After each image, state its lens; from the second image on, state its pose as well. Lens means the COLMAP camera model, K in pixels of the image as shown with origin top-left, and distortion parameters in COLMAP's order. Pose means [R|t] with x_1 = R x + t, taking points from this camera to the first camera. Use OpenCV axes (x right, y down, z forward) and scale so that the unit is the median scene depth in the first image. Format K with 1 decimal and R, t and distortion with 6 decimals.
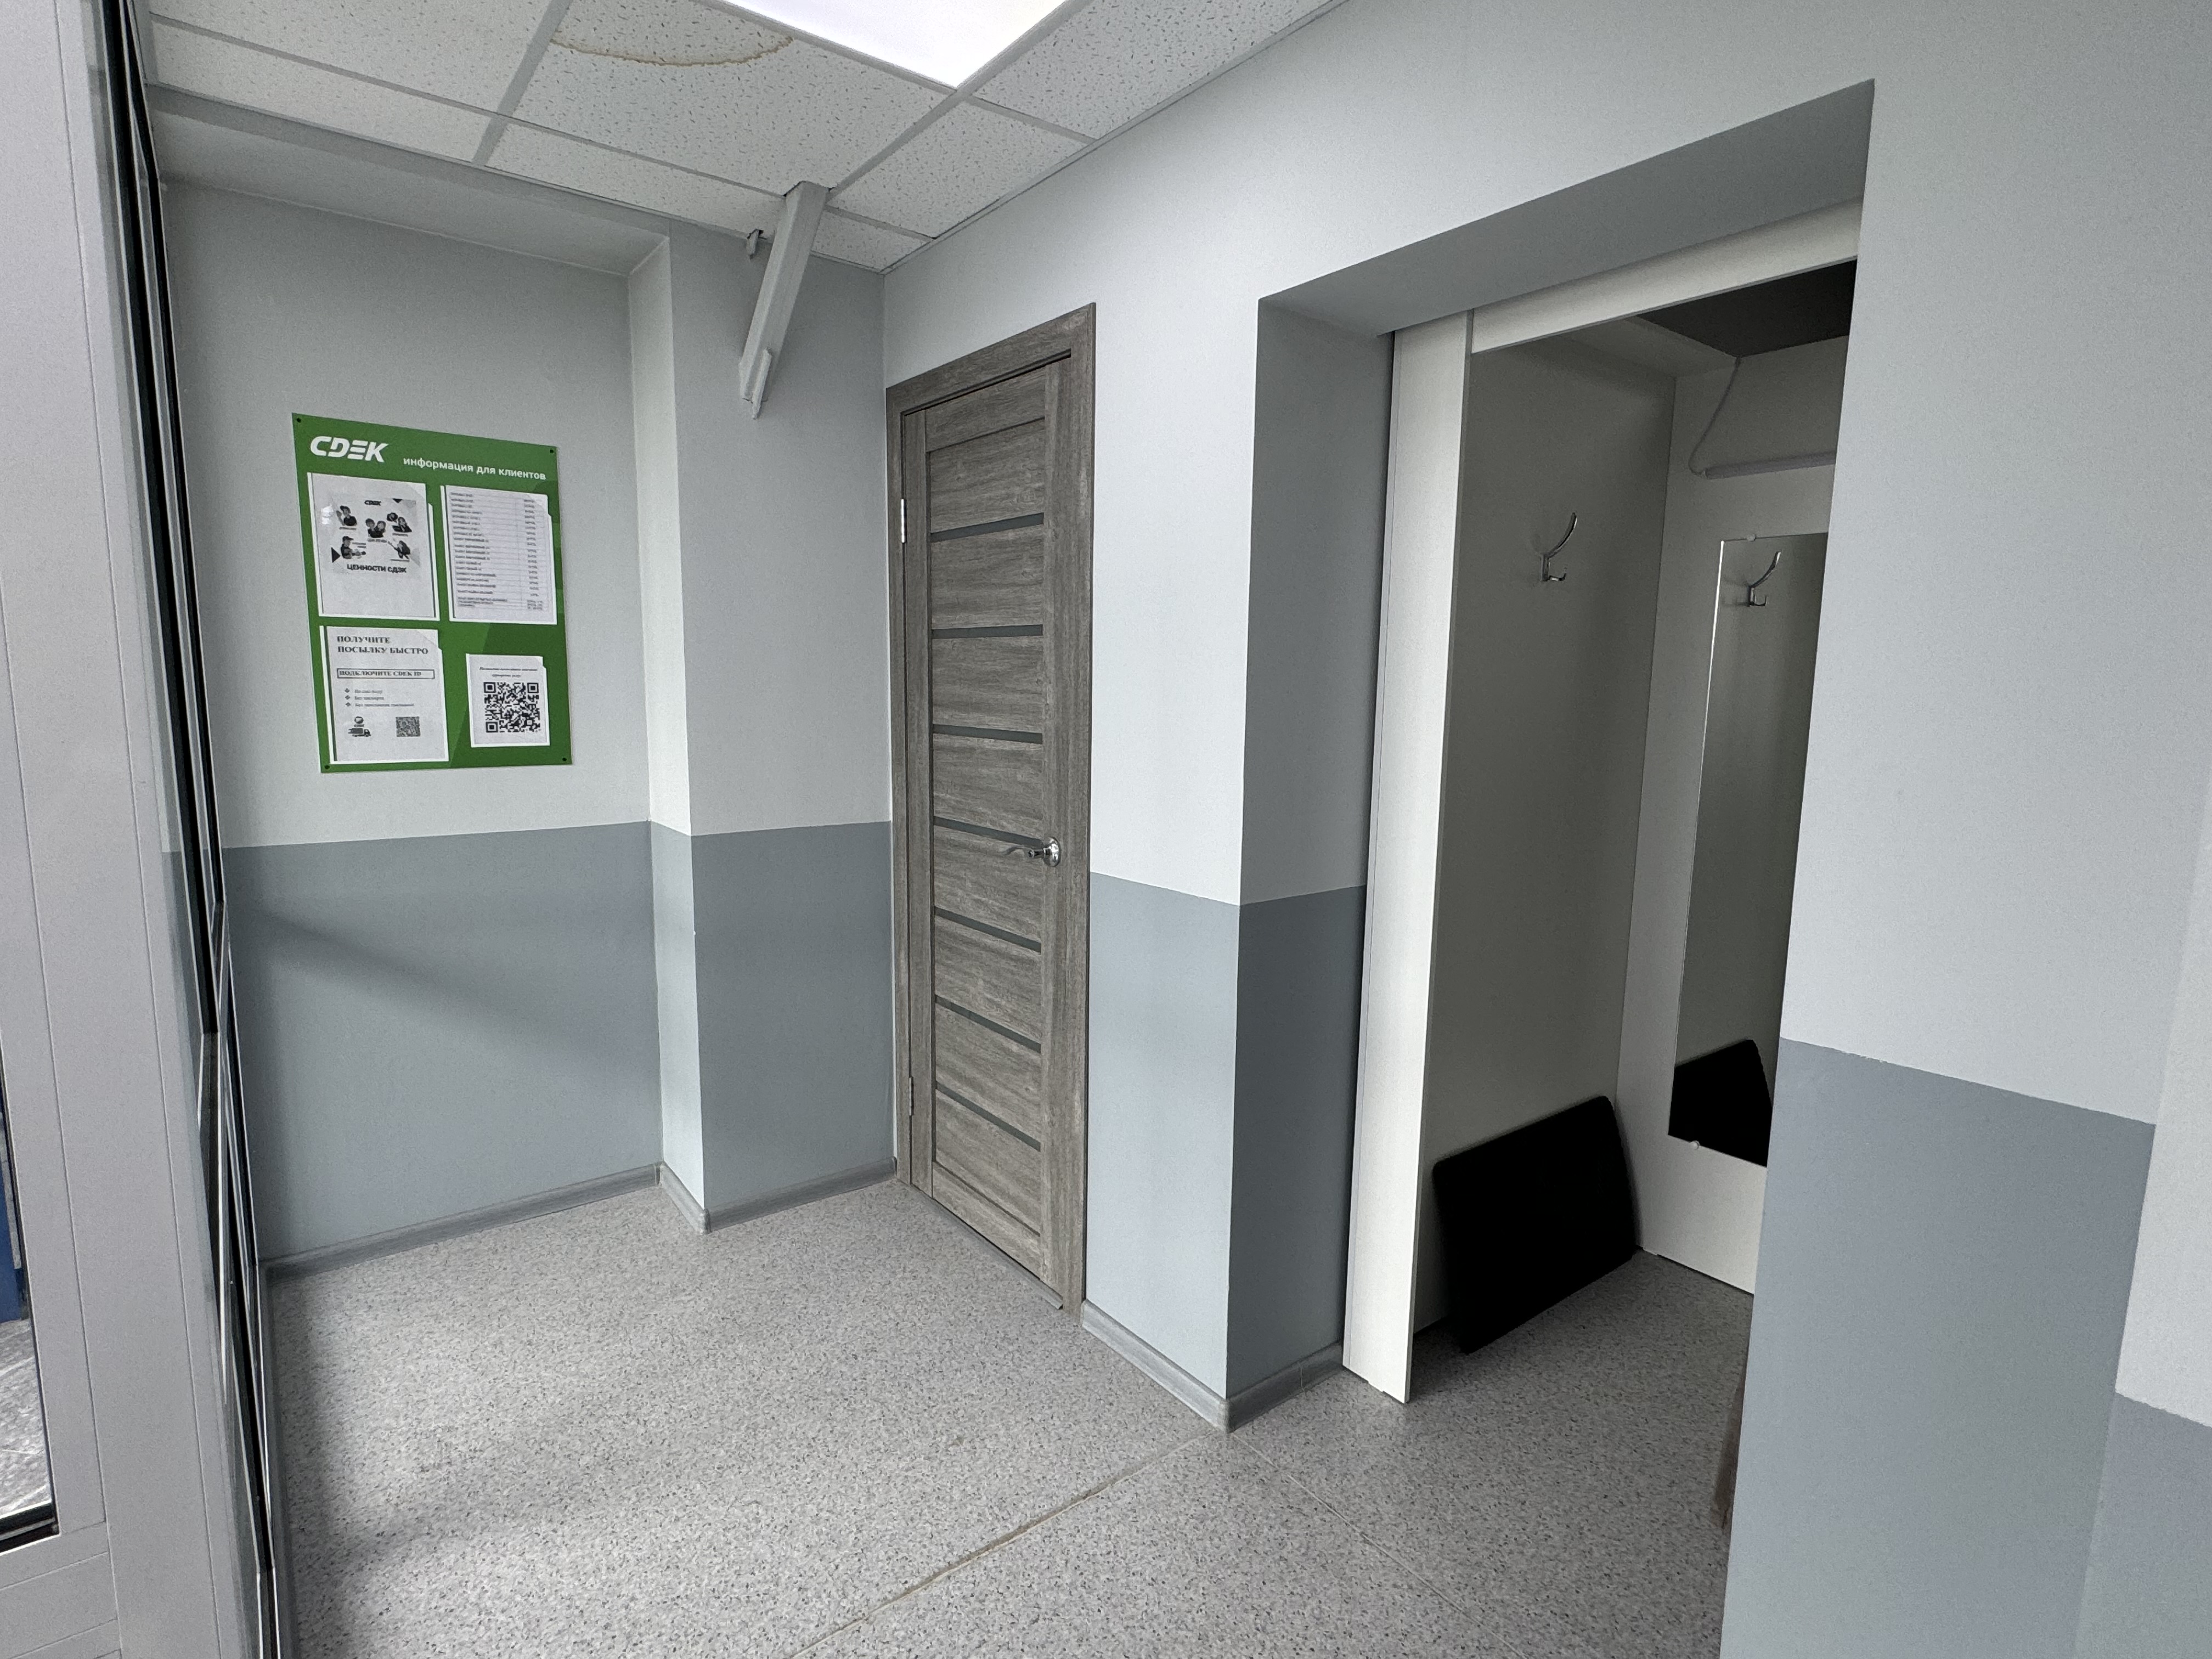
lens RADIAL K [[1116.6, 0, 1101.8], [0, 1116.6, 832.6], [0, 0, 1]] dist [0.000462, 0.000017]
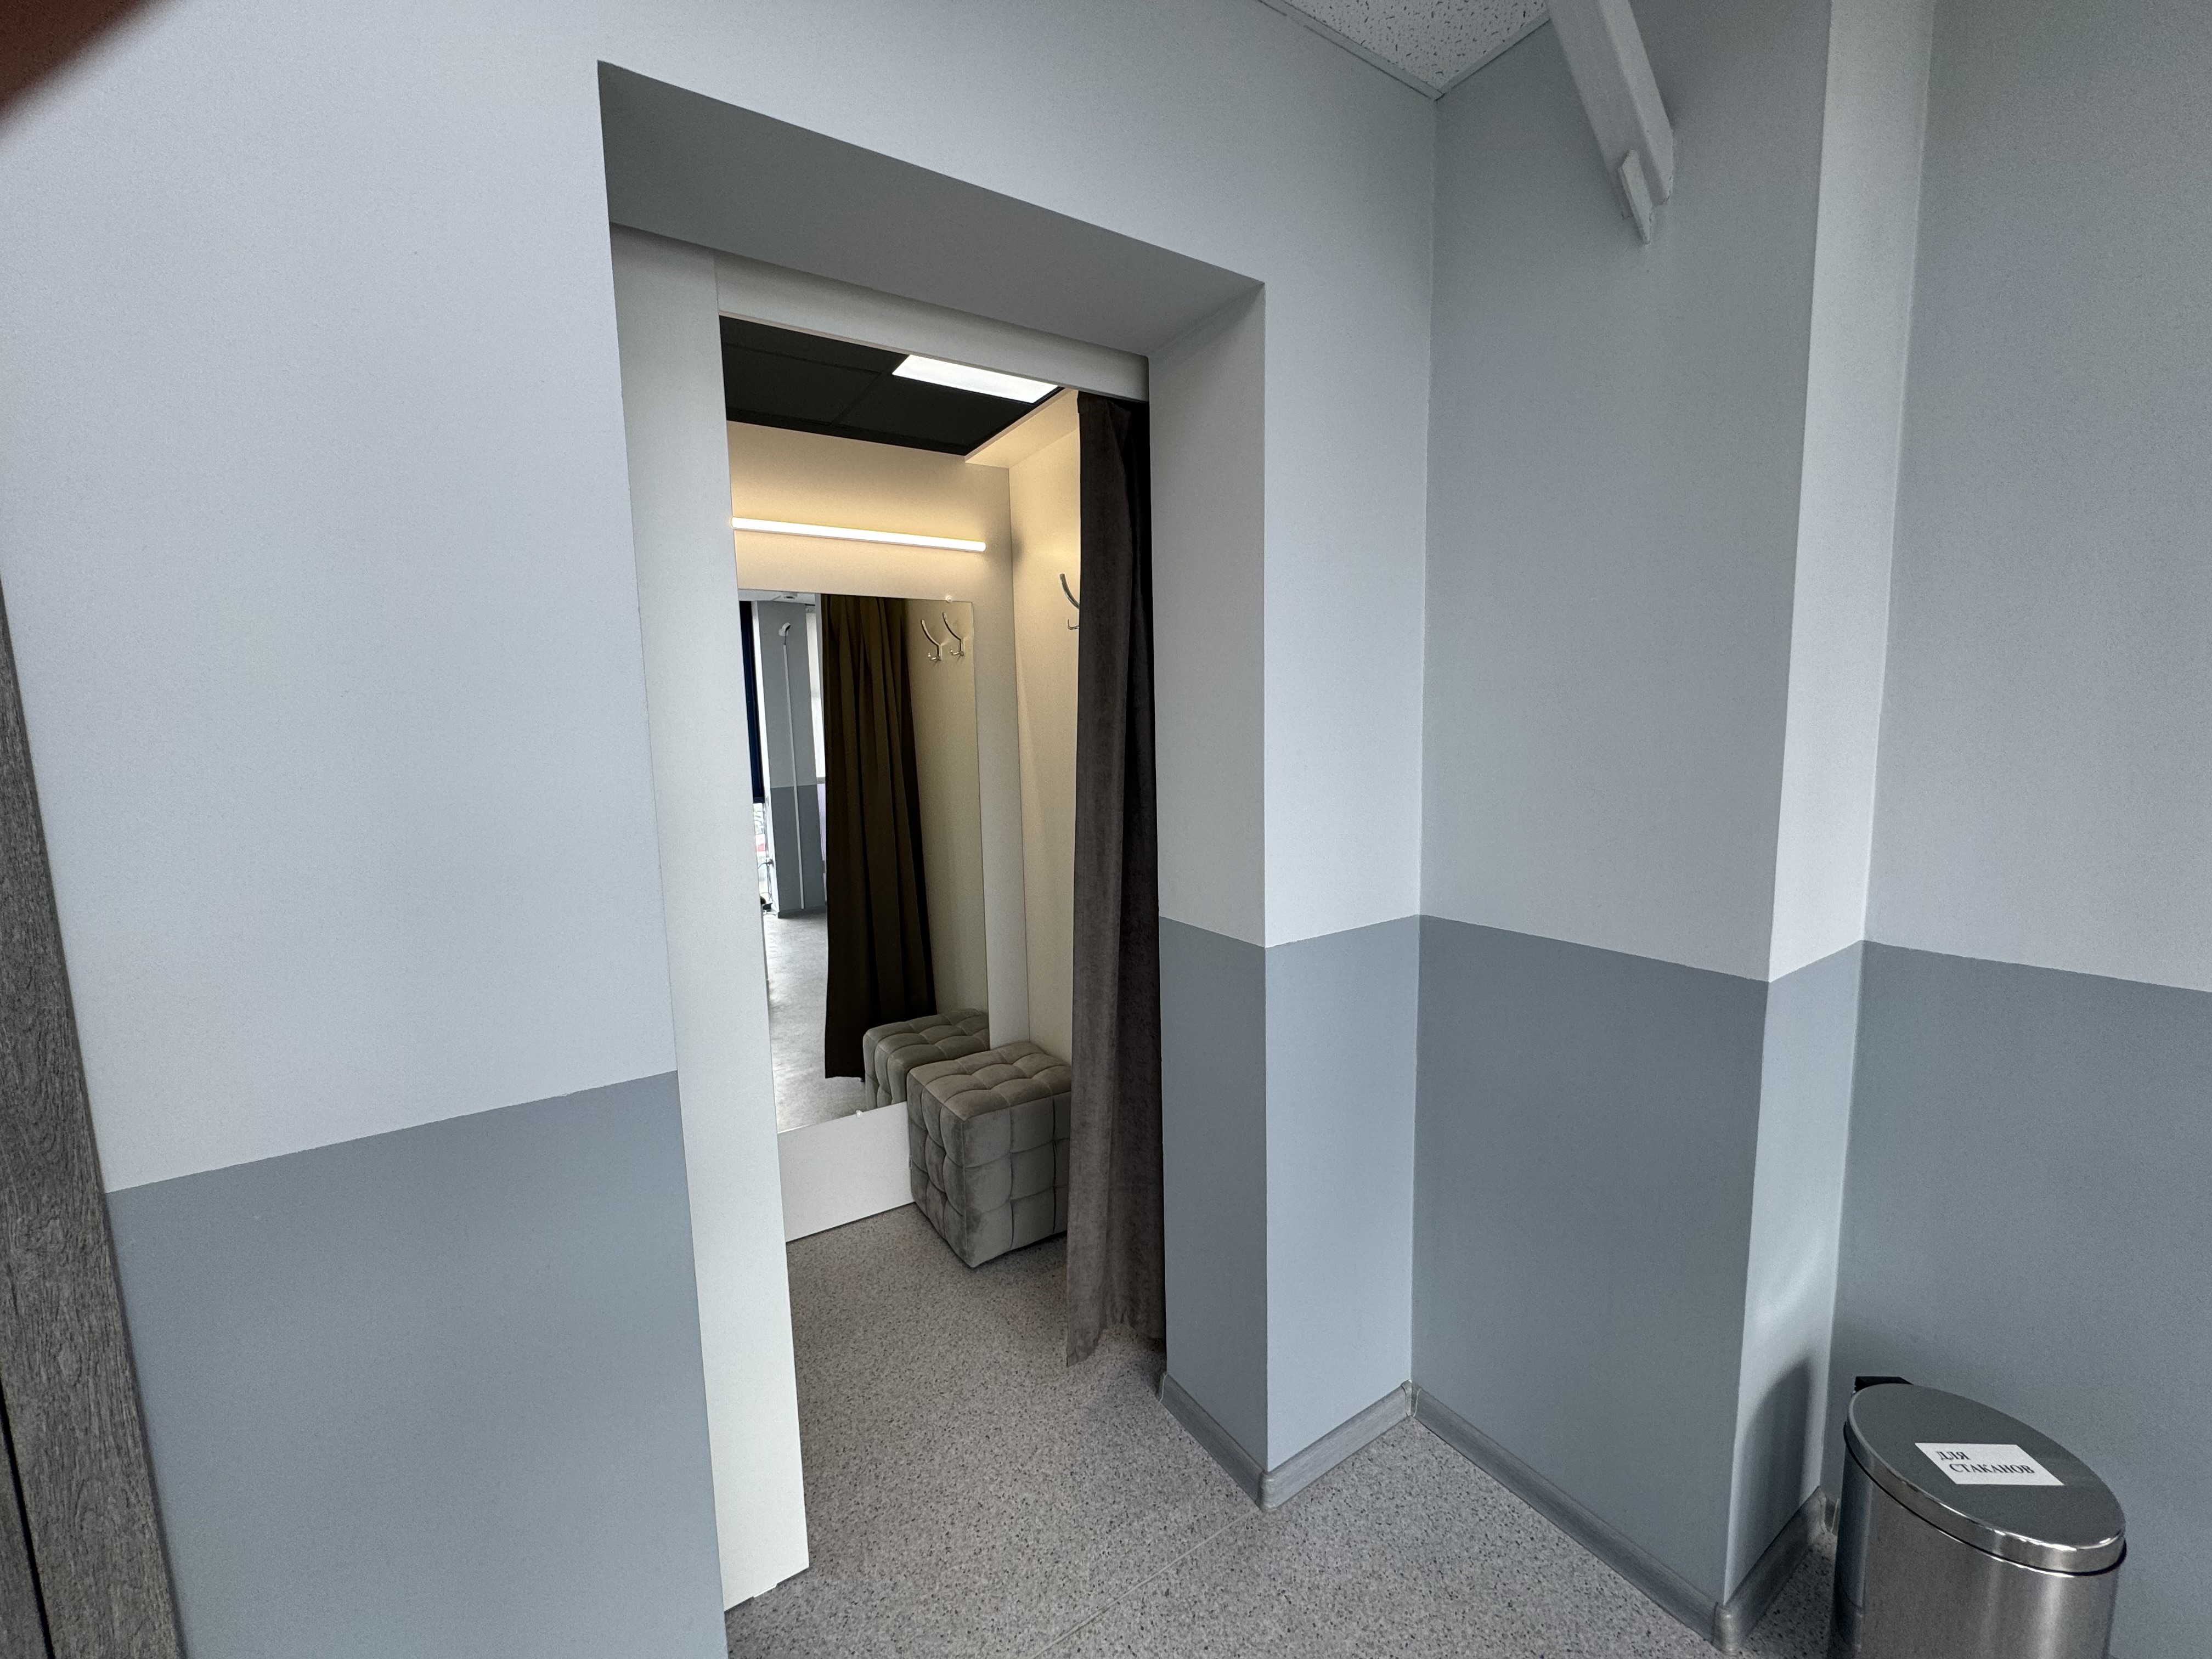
lens RADIAL K [[884.8, 0, 1105.0], [0, 884.8, 828.8], [0, 0, 1]] dist [-0.001149, 0.000088]
pose [[0.077454, -0.134259, 0.987915, -0.344242], [0.155093, 0.980451, 0.121085, -0.094652], [-0.984859, 0.143840, 0.096762, 0.736542]]
